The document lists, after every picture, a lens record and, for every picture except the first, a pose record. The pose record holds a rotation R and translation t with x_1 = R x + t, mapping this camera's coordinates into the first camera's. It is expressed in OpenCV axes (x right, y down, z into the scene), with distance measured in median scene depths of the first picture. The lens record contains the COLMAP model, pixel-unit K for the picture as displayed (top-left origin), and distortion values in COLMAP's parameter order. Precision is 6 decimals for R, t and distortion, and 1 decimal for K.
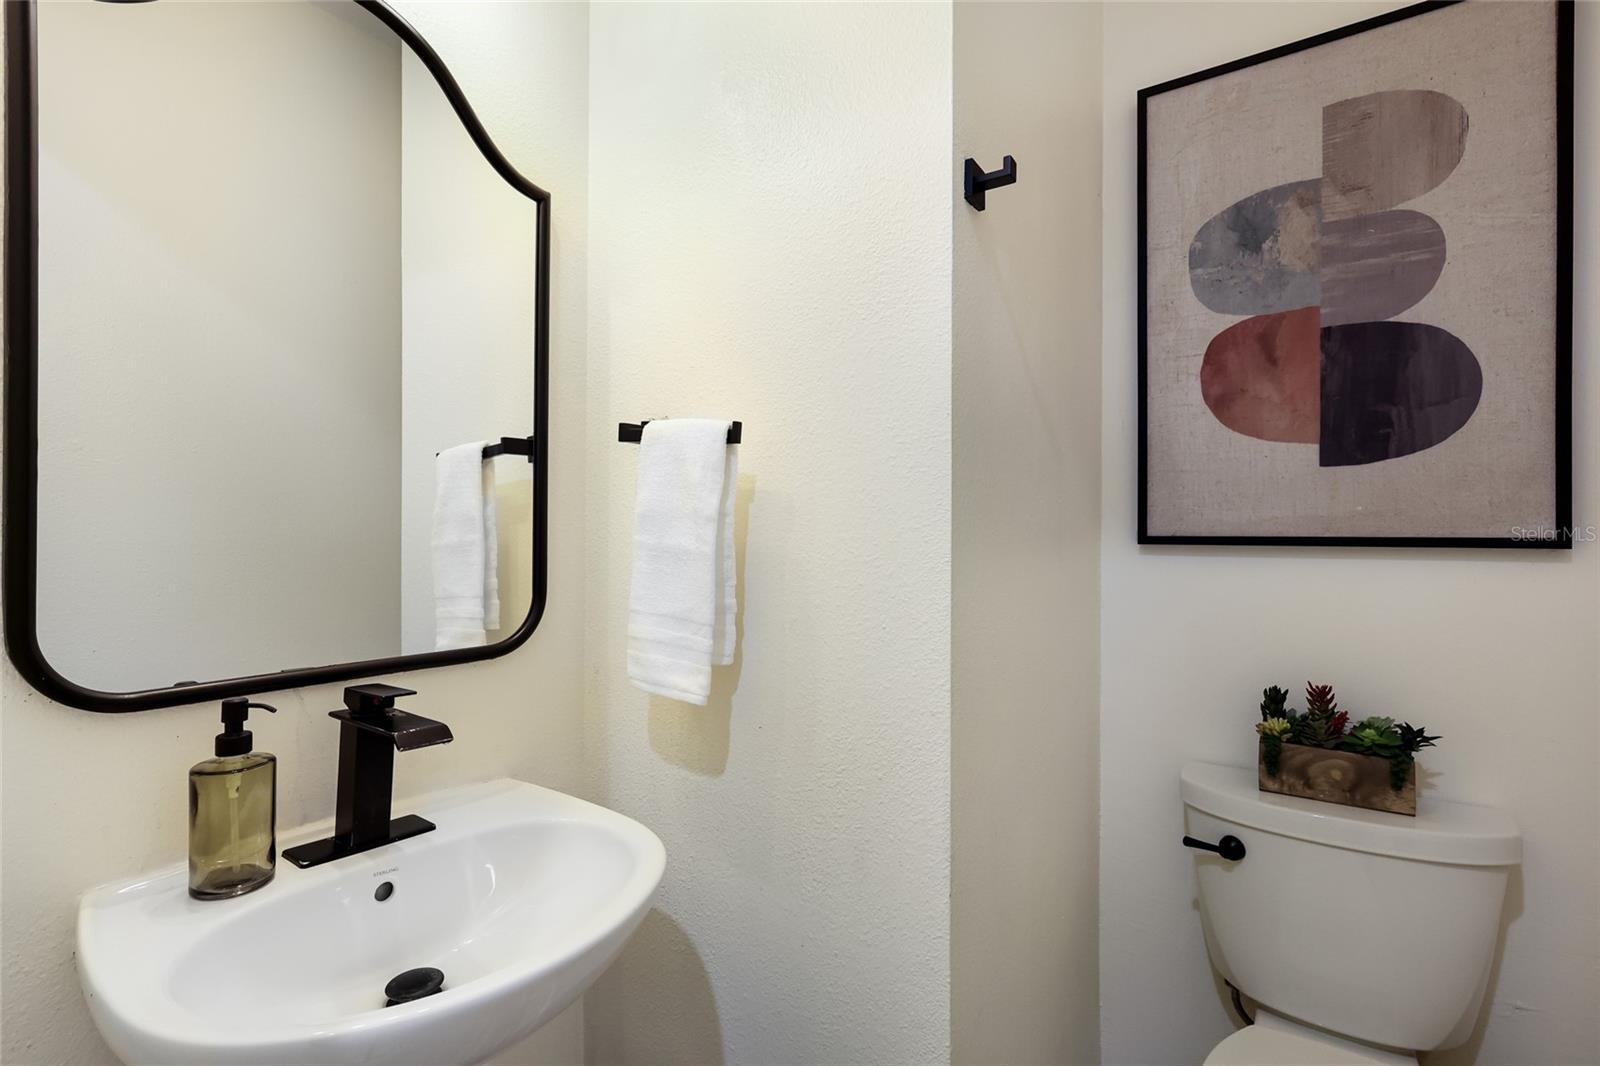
lens RADIAL K [[756.5, 0, 796.3], [0, 756.5, 529.9], [0, 0, 1]] dist [0.001640, 0.000921]
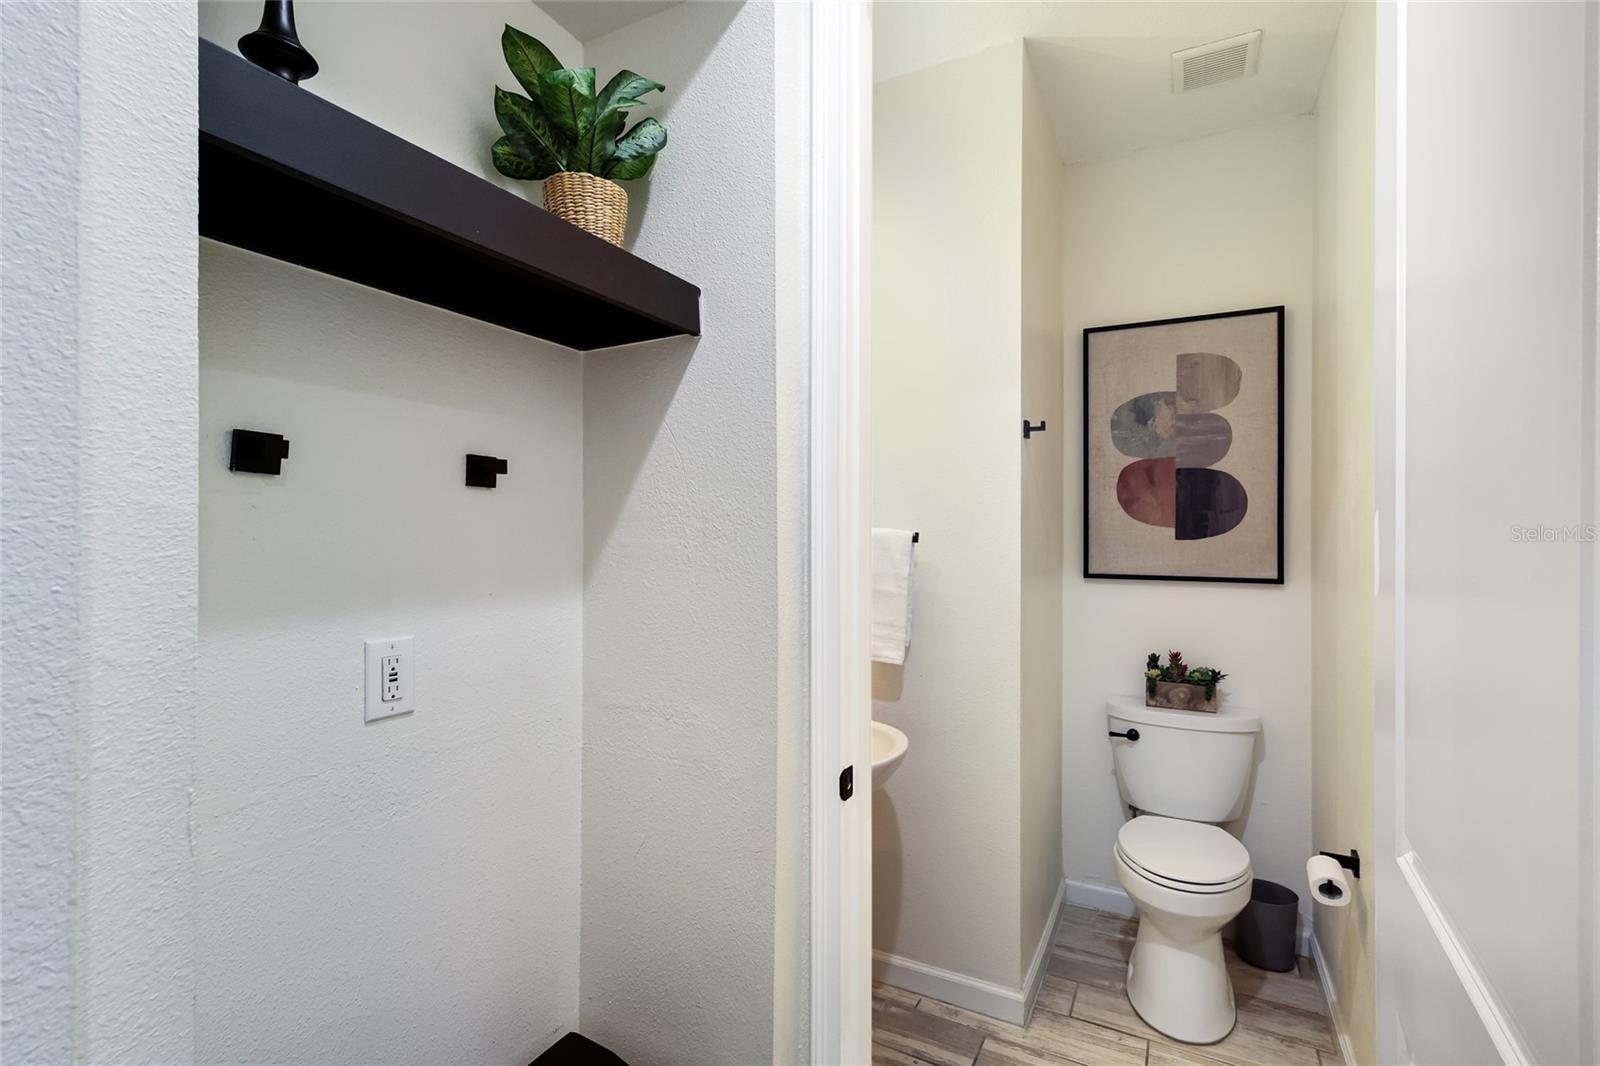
lens RADIAL K [[756.5, 0, 800.9], [0, 756.5, 533.6], [0, 0, 1]] dist [0.001640, 0.000921]
pose [[0.992878, -0.004121, 0.119066, -0.505937], [0.003093, 0.999956, 0.008820, -0.122545], [-0.119097, -0.008389, 0.992847, -0.833776]]
